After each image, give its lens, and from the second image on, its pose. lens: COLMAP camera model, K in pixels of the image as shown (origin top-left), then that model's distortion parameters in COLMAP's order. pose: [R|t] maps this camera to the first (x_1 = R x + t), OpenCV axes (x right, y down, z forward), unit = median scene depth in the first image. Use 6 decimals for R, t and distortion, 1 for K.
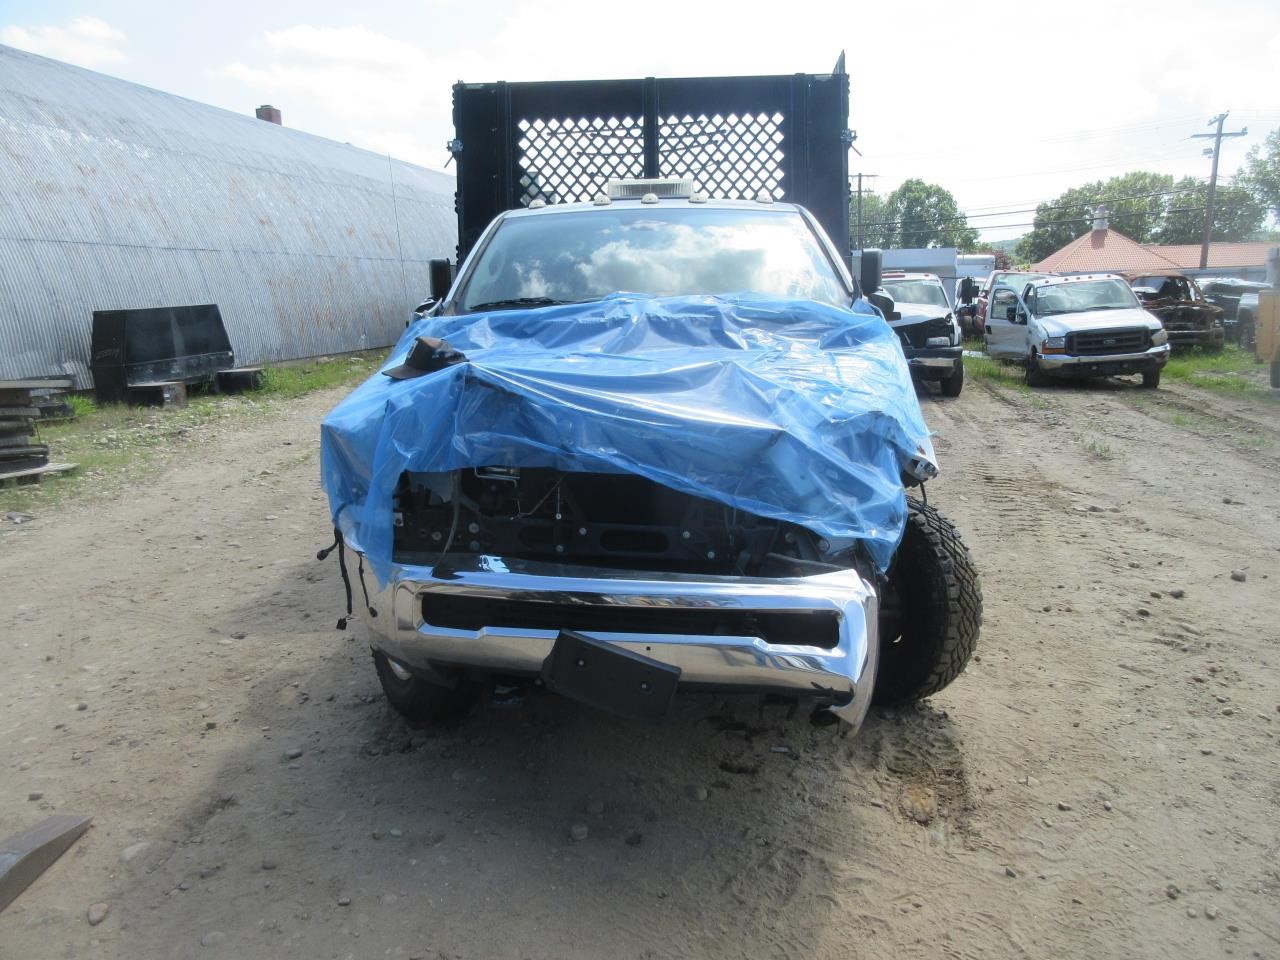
lens RADIAL K [[948.4, 0, 638.7], [0, 948.4, 478.1], [0, 0, 1]] dist [-0.009164, 0.003378]
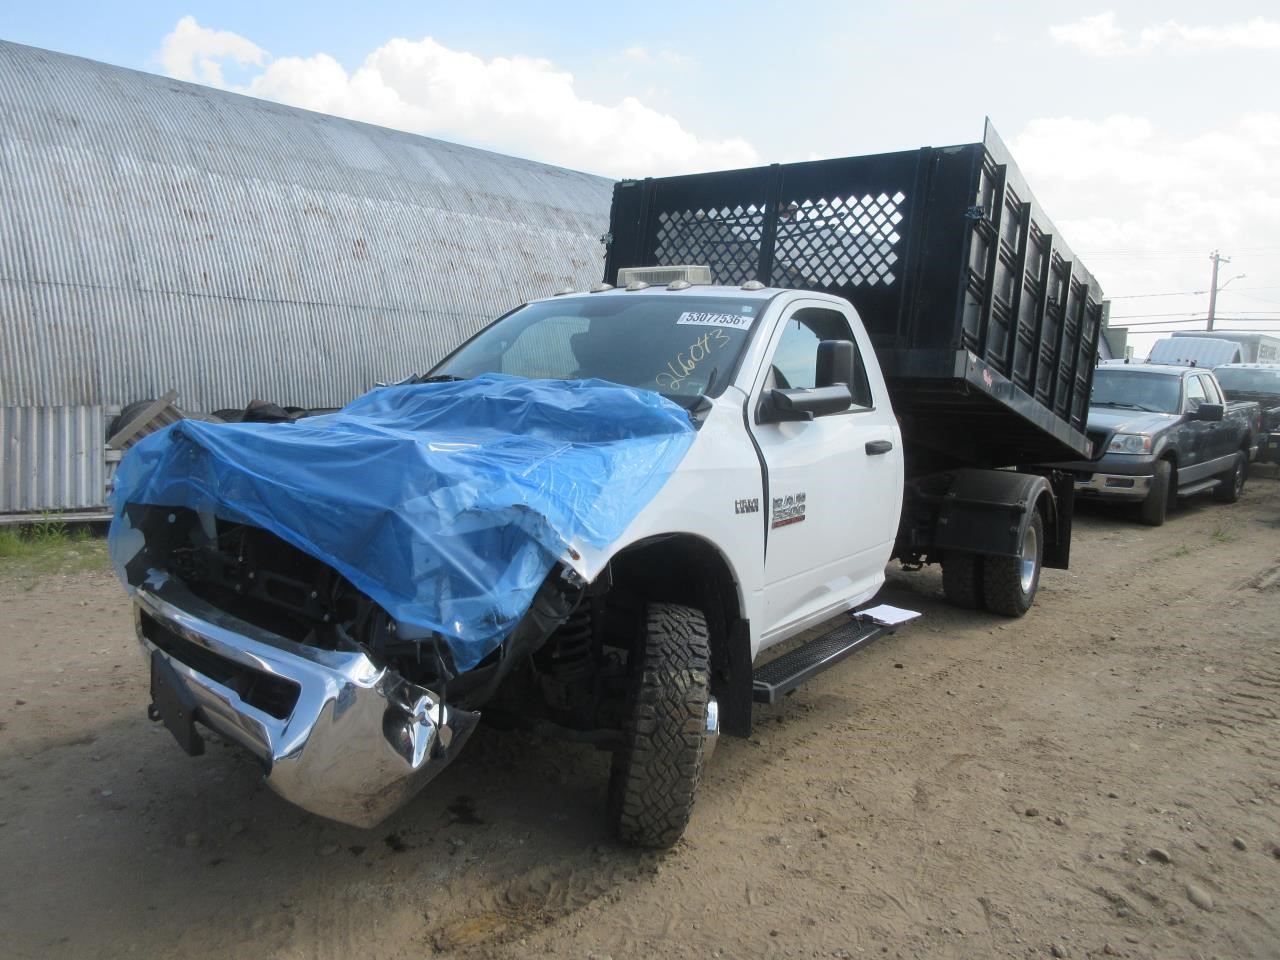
lens RADIAL K [[948.4, 0, 640.9], [0, 948.4, 479.2], [0, 0, 1]] dist [-0.009164, 0.003378]
pose [[0.836789, 0.104482, -0.537463, 0.454143], [-0.149718, 0.987876, -0.041057, -0.039663], [0.526657, 0.114824, 0.842287, 0.137321]]
